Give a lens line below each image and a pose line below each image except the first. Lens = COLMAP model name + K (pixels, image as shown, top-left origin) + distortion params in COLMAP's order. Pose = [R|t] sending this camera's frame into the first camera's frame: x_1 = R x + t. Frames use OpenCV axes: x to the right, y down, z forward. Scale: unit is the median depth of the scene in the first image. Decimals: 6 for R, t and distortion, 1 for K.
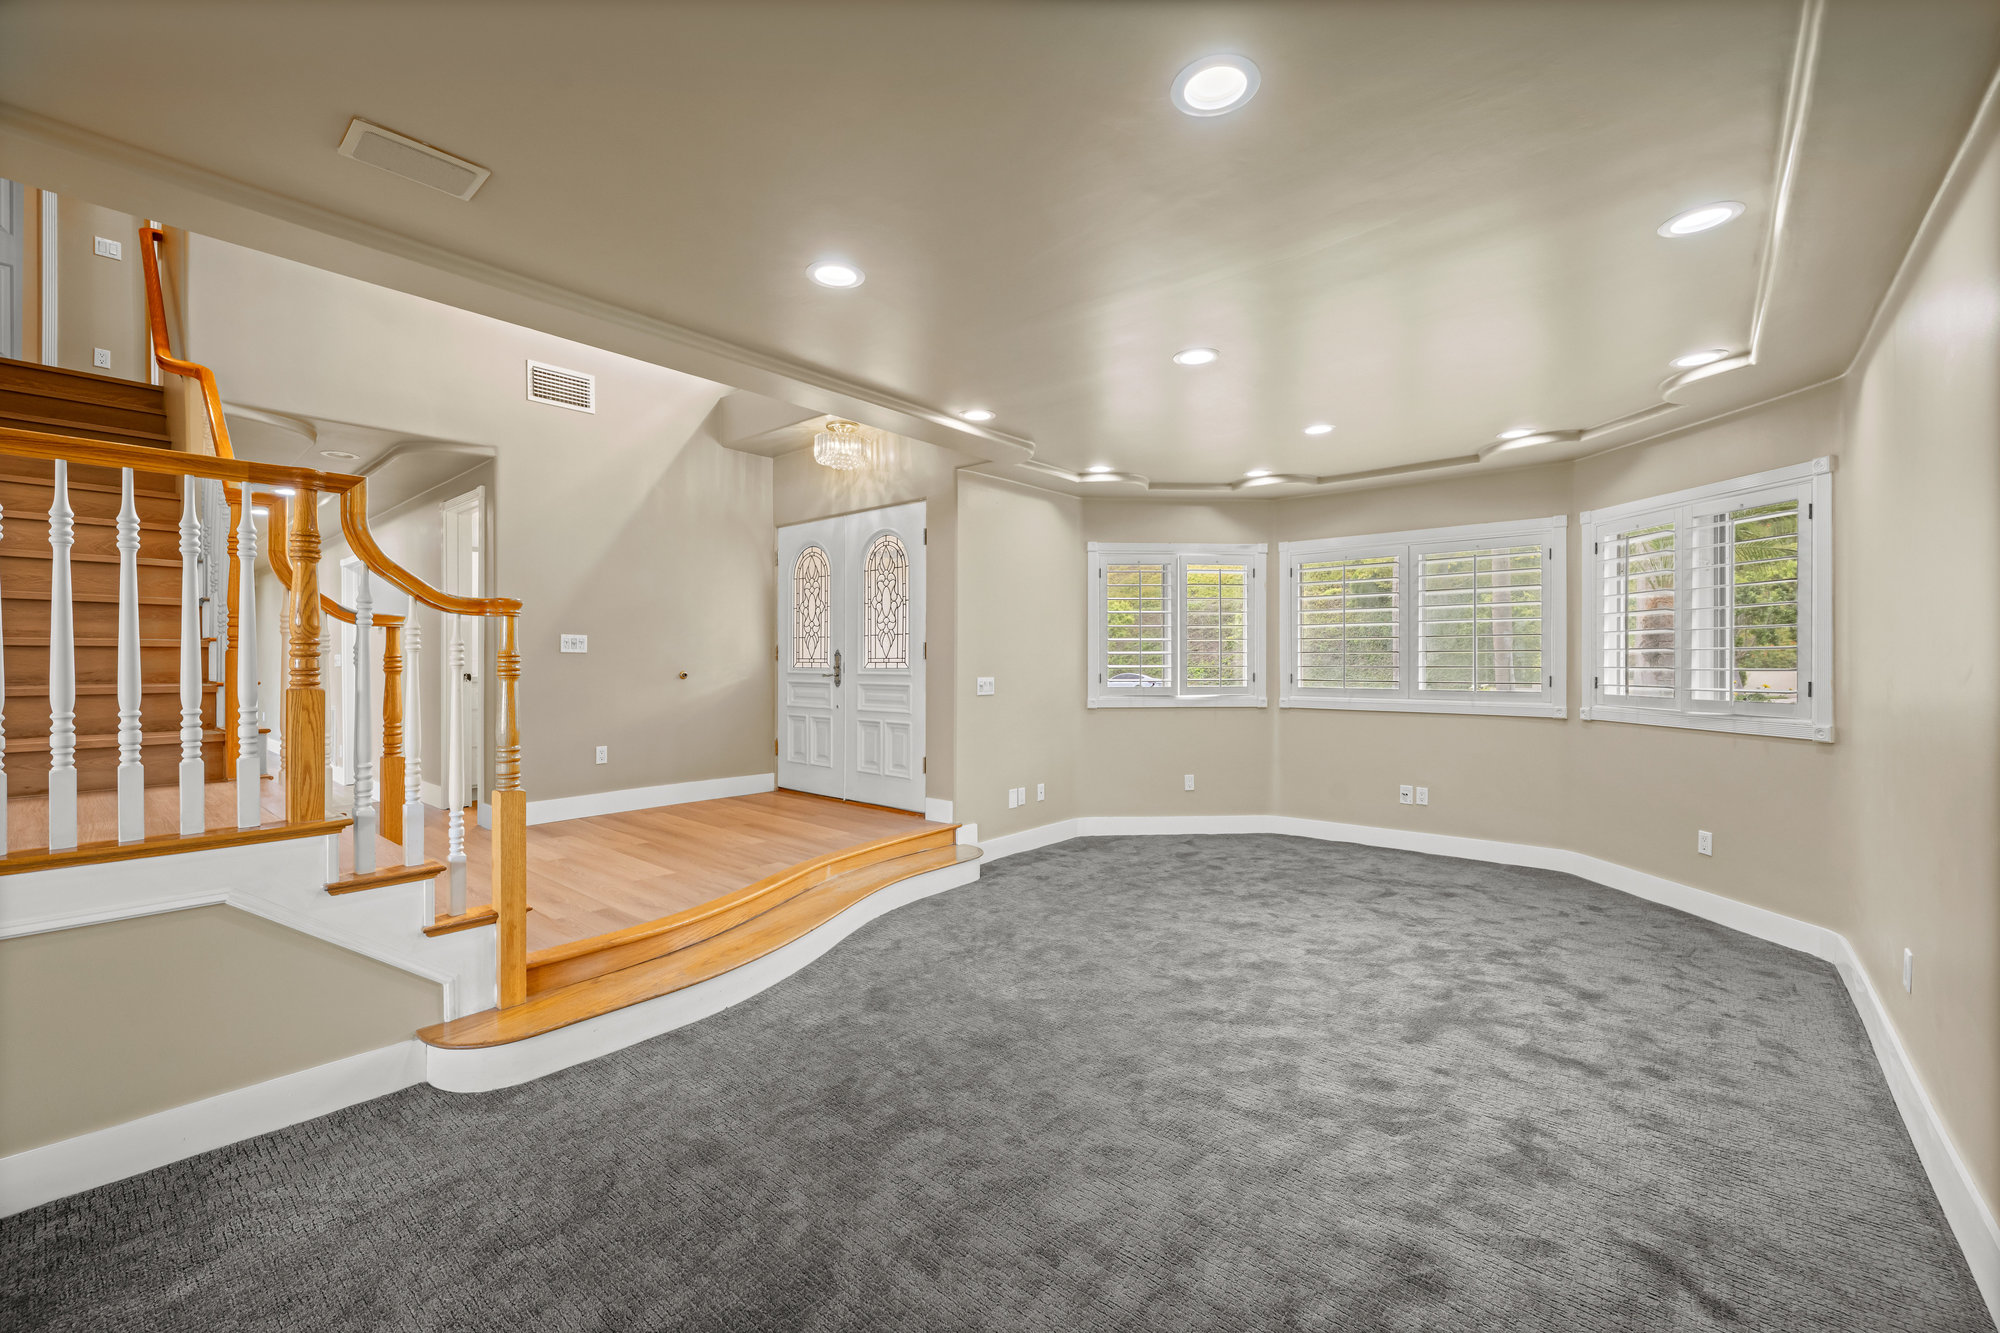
lens RADIAL K [[804.2, 0, 993.7], [0, 804.2, 659.9], [0, 0, 1]] dist [-0.003285, -0.000329]
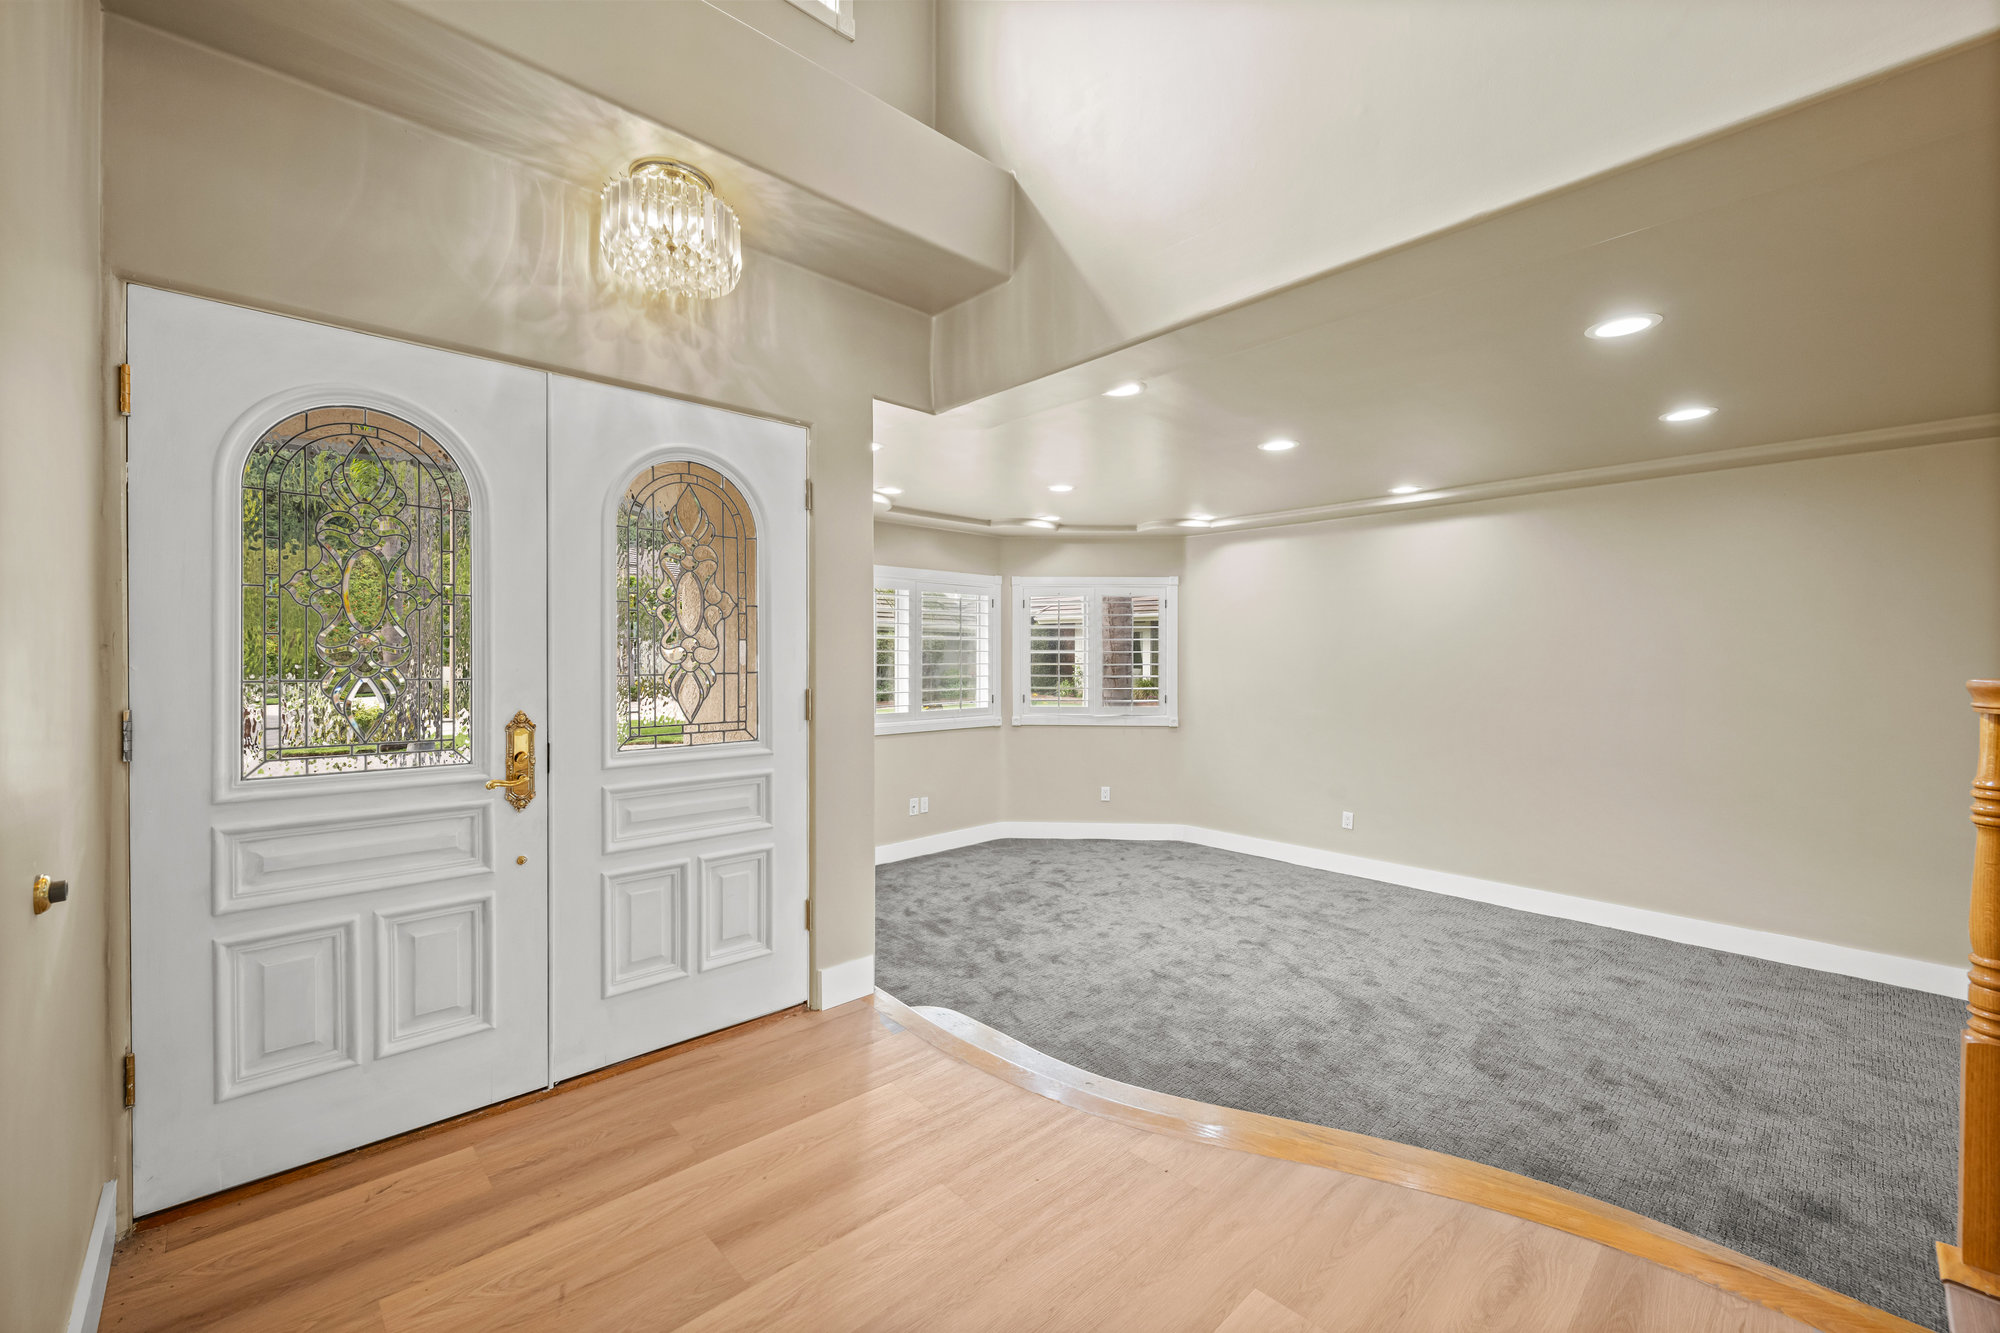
lens RADIAL K [[804.2, 0, 998.4], [0, 804.2, 665.6], [0, 0, 1]] dist [-0.003285, -0.000329]
pose [[0.113340, -0.014021, 0.993457, -0.654687], [-0.003660, 0.999888, 0.014530, -0.049742], [-0.993549, -0.005283, 0.113276, 0.870546]]
